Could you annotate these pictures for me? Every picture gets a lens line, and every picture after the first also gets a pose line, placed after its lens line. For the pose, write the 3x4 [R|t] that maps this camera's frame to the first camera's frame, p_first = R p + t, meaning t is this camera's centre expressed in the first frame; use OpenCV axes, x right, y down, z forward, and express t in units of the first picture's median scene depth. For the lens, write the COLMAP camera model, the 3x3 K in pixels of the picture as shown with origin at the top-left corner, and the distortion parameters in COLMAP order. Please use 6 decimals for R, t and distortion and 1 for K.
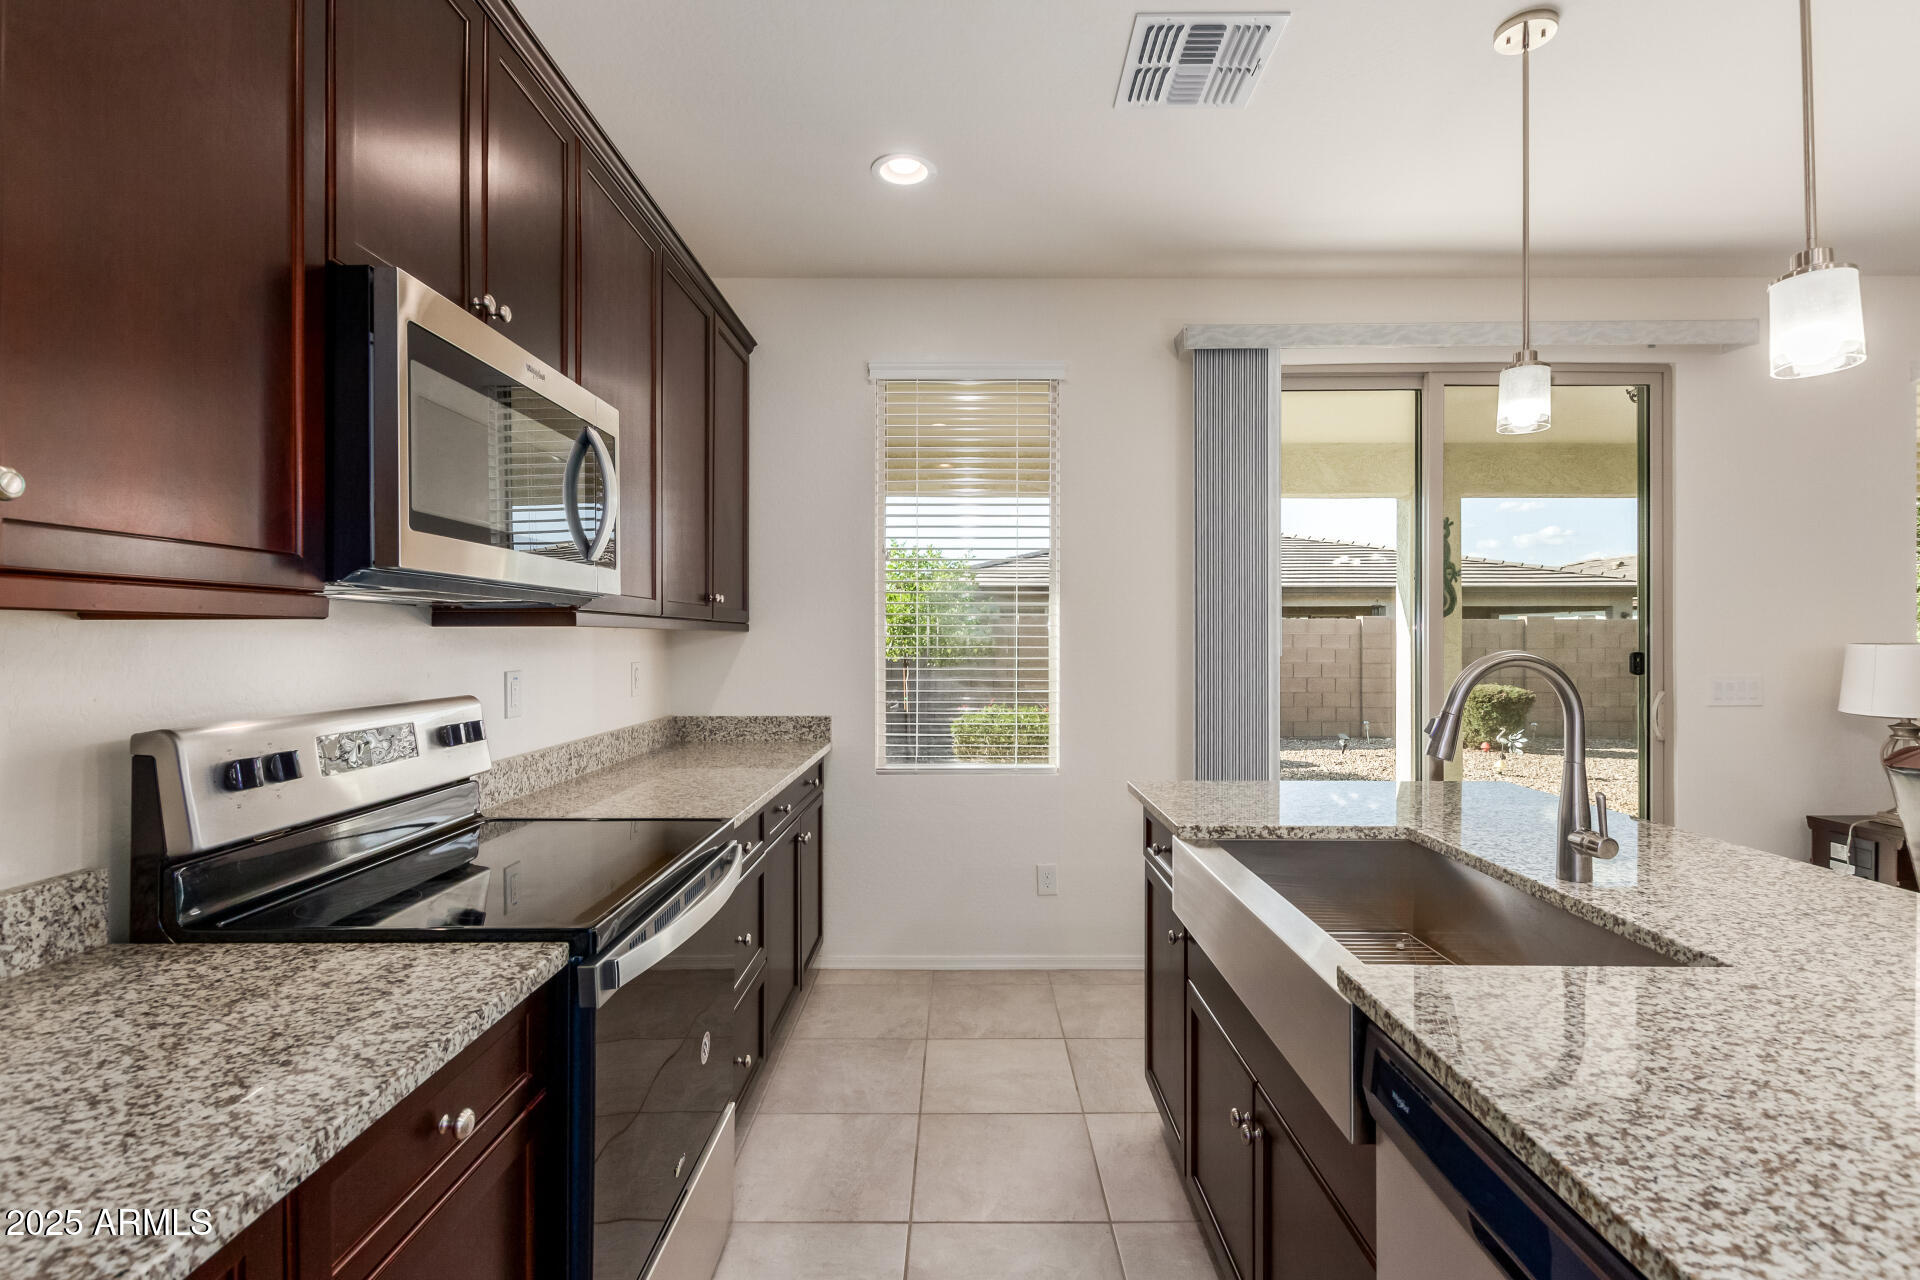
lens RADIAL K [[878.0, 0, 956.1], [0, 878.0, 637.0], [0, 0, 1]] dist [0.009210, -0.001492]
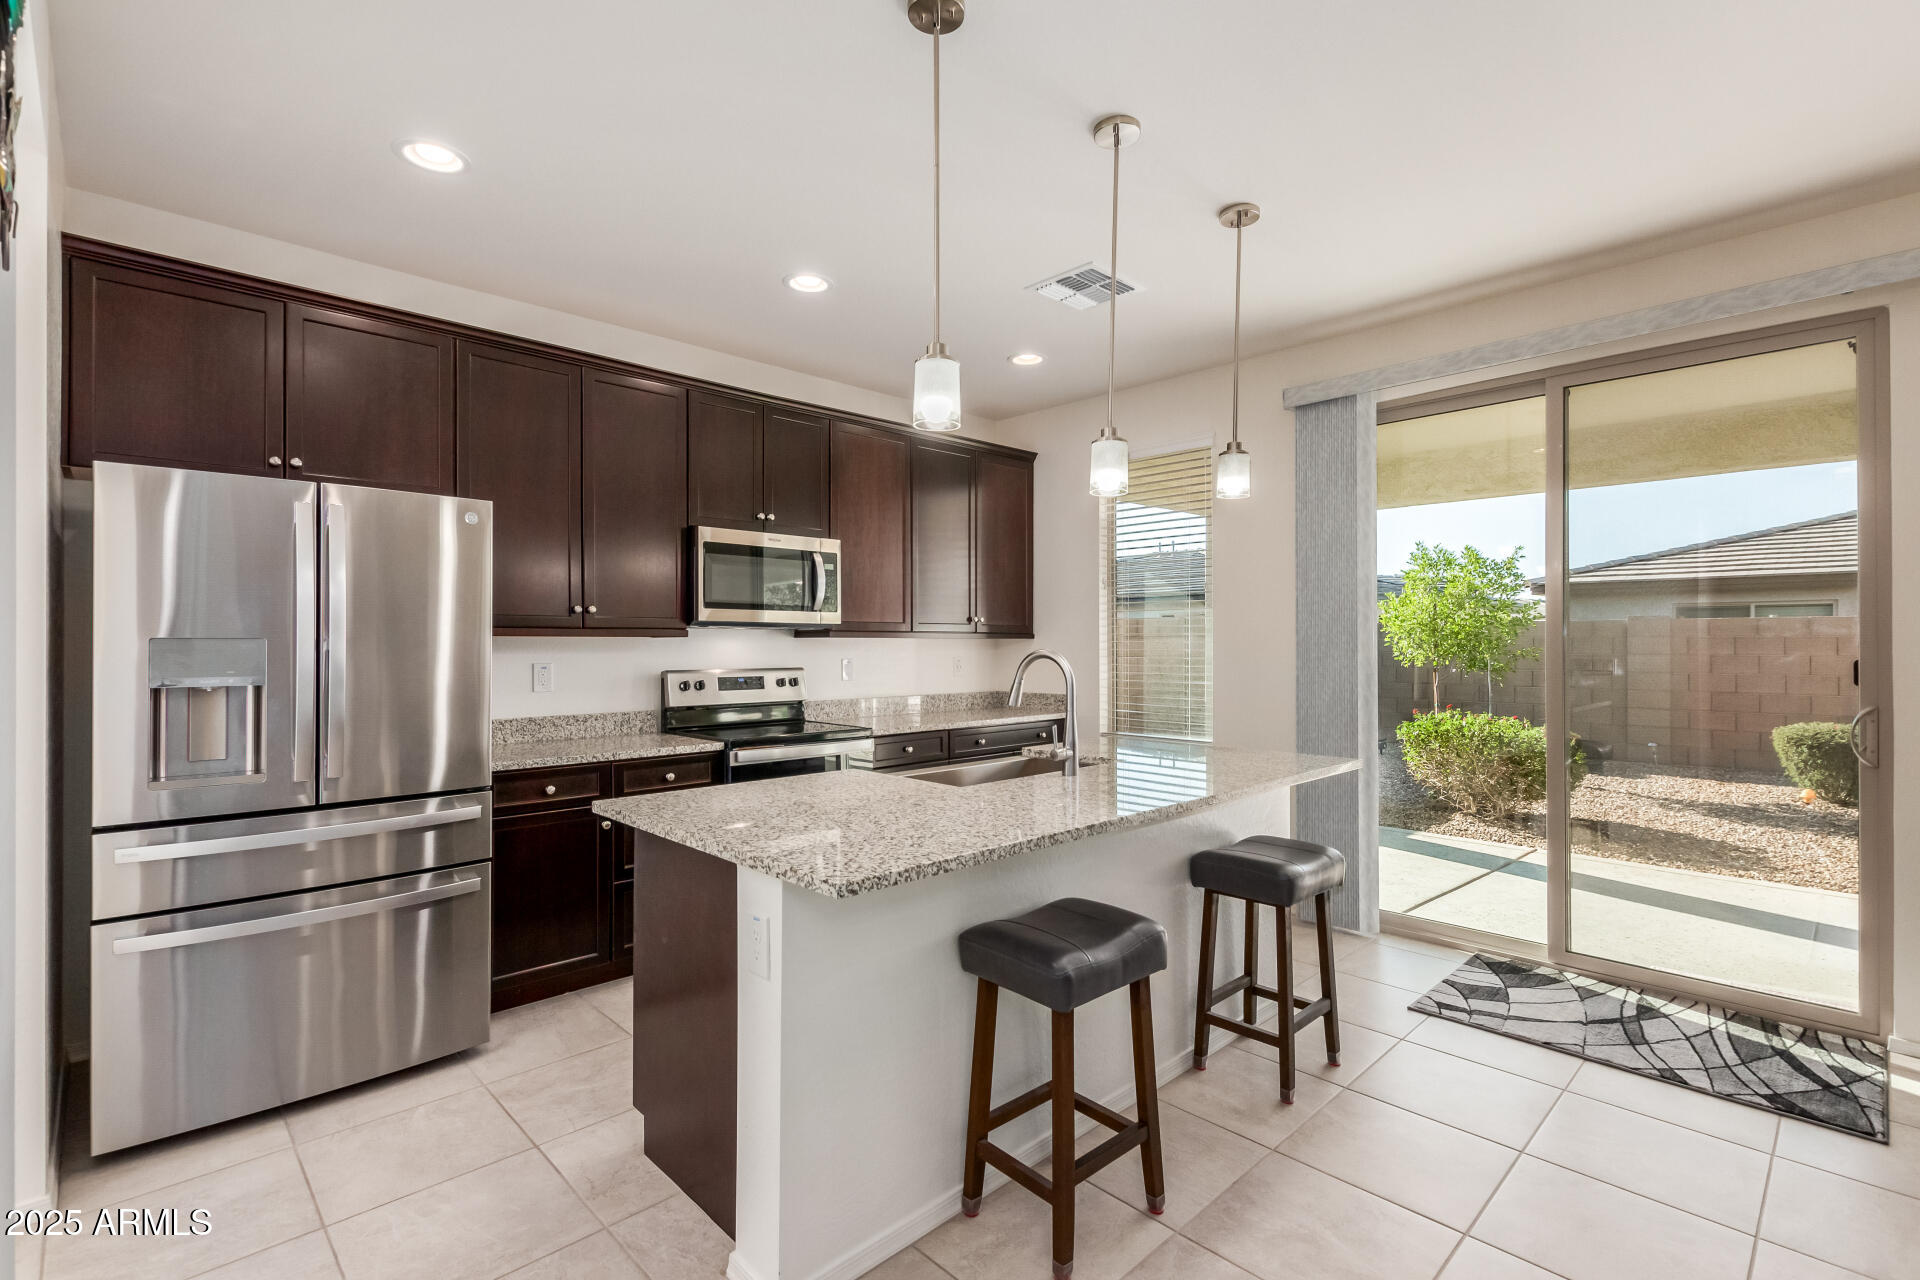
lens RADIAL K [[878.0, 0, 965.7], [0, 878.0, 640.8], [0, 0, 1]] dist [0.009210, -0.001492]
pose [[0.716292, -0.008681, -0.697747, 0.817645], [0.006576, 0.999962, -0.005691, 0.006925], [0.697770, -0.000512, 0.716322, -0.217153]]
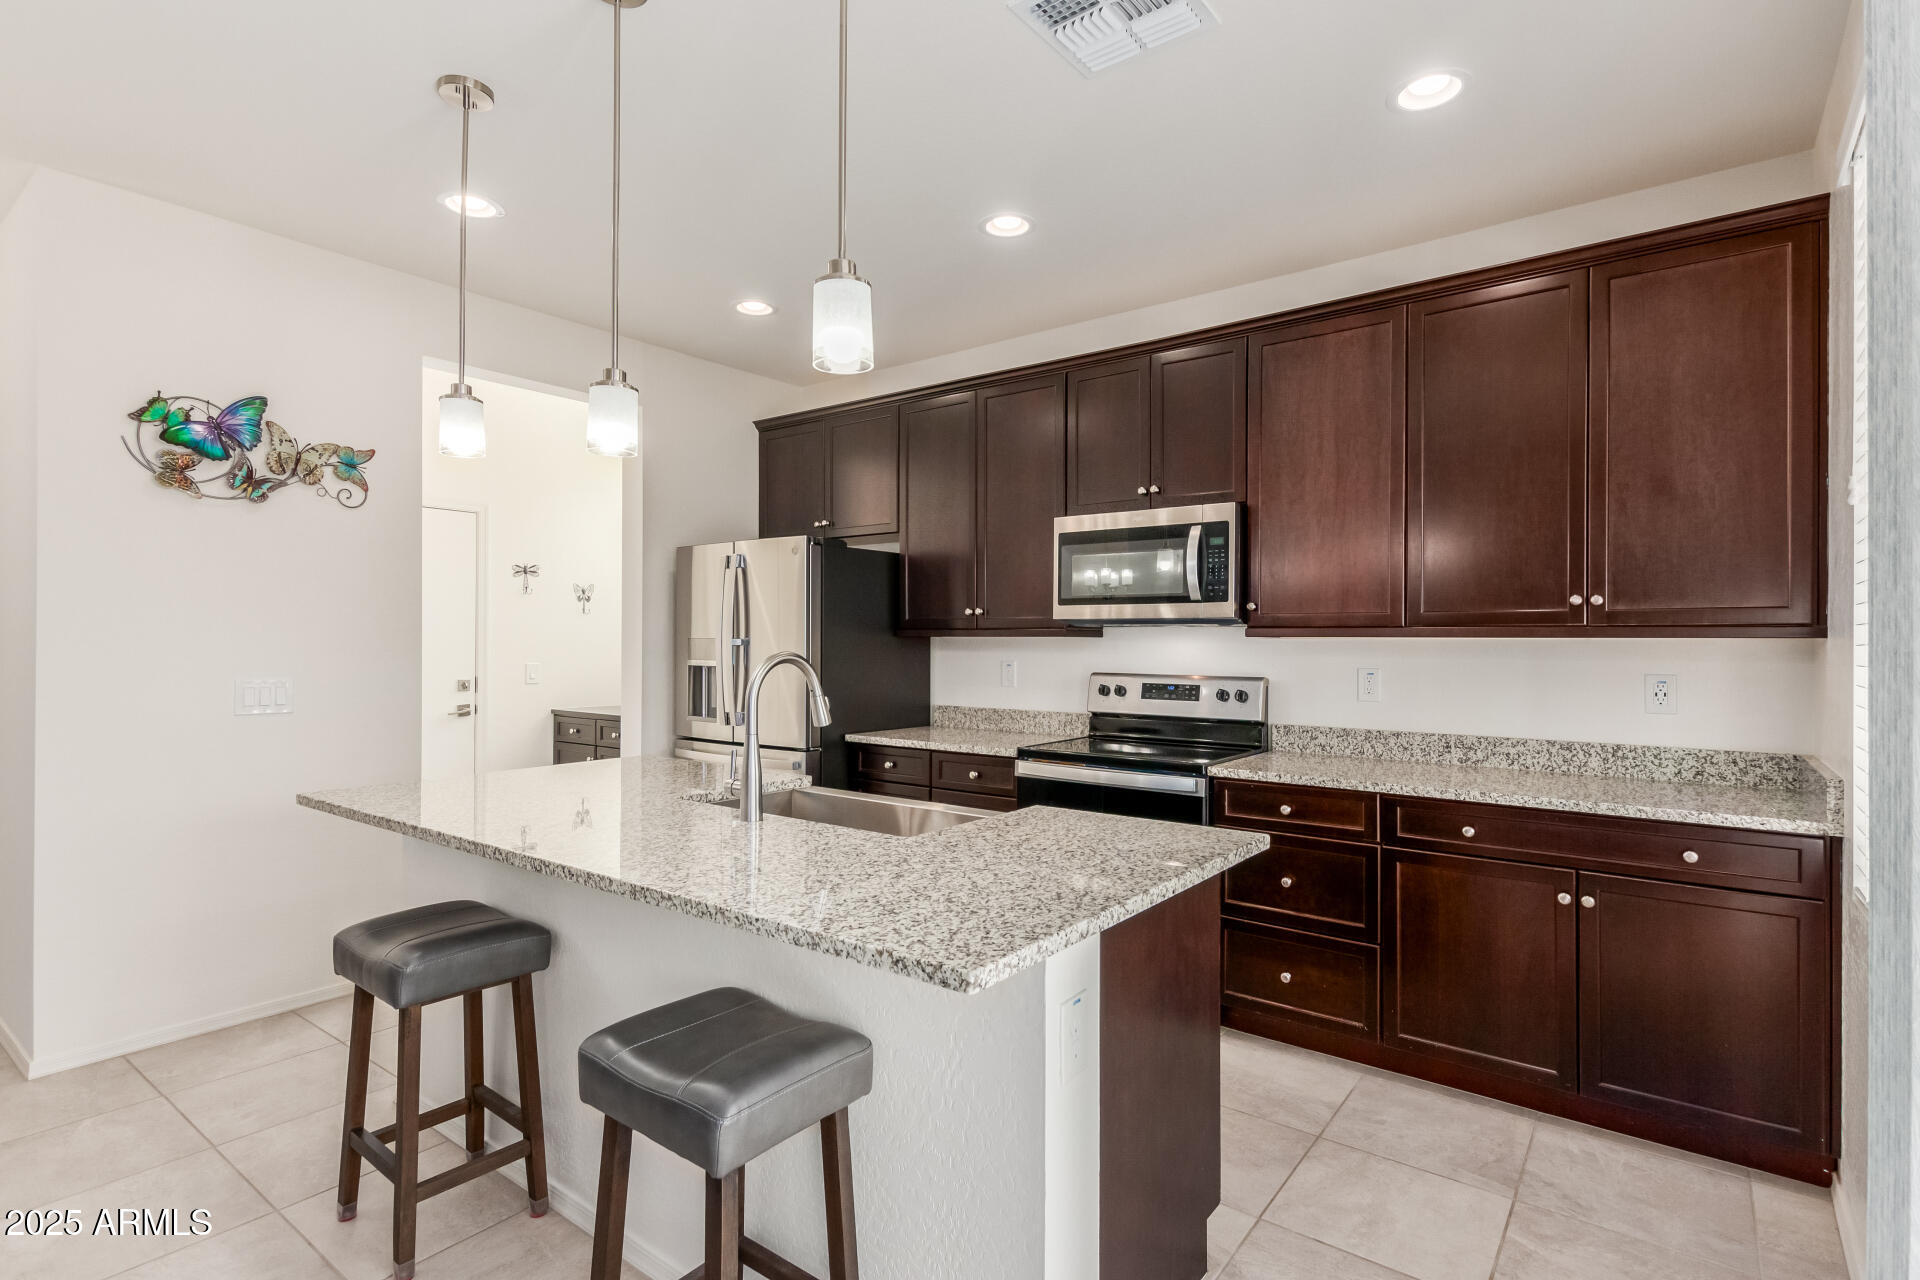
lens RADIAL K [[948.4, 0, 966.6], [0, 948.4, 641.9], [0, 0, 1]] dist [0.026773, -0.000045]
pose [[-0.583522, -0.006002, -0.812075, 0.769520], [-0.005390, 0.999979, -0.003518, 0.003979], [0.812080, 0.002324, -0.583542, 0.946262]]
